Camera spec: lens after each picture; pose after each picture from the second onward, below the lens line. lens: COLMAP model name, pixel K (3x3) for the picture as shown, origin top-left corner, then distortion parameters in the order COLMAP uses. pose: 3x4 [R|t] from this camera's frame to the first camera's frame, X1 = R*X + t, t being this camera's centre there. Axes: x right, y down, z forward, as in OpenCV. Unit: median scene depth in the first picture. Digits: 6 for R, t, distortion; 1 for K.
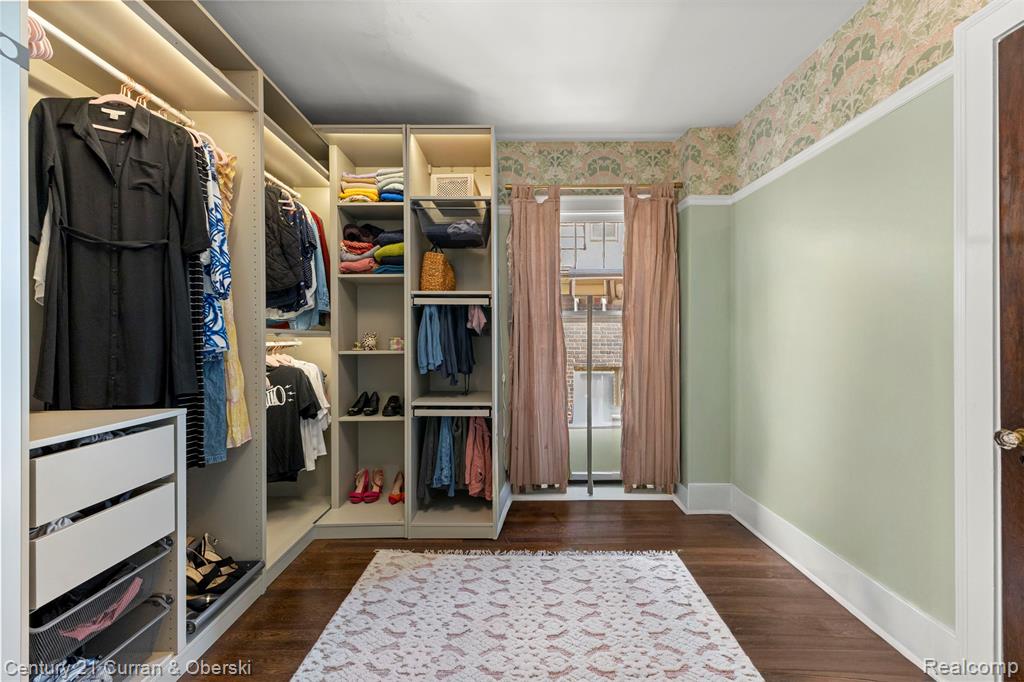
lens RADIAL K [[447.6, 0, 513.0], [0, 447.6, 338.4], [0, 0, 1]] dist [0.010281, -0.000300]
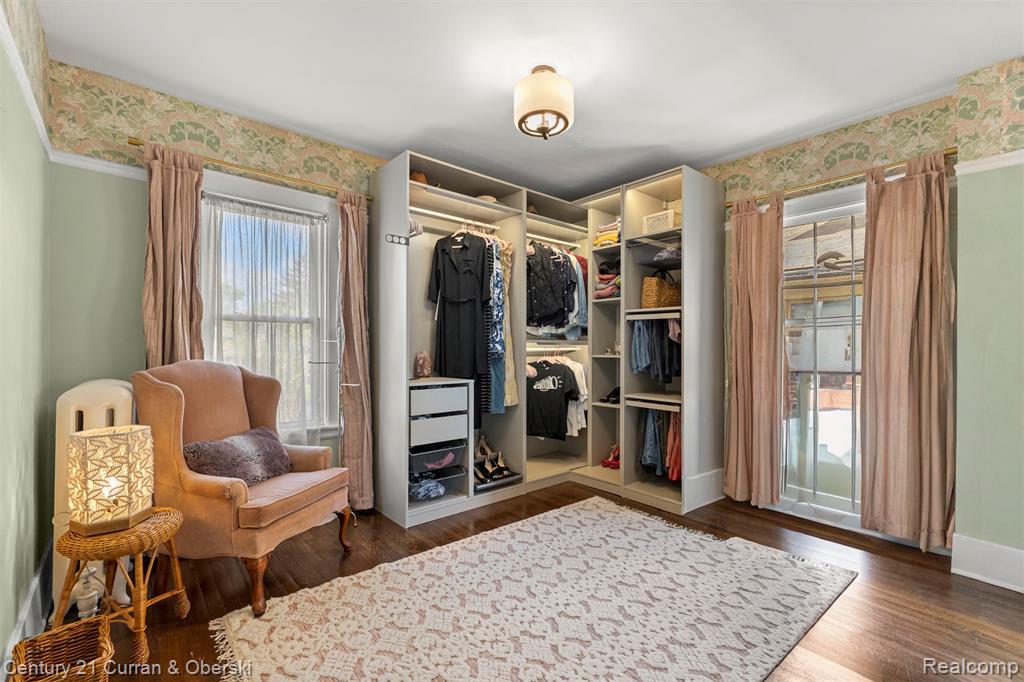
lens RADIAL K [[447.6, 0, 507.7], [0, 447.6, 346.0], [0, 0, 1]] dist [0.010281, -0.000300]
pose [[0.643602, 0.005855, -0.765338, 0.561364], [-0.005045, 0.999981, 0.003407, -0.002485], [0.765344, 0.001669, 0.643620, -0.111878]]
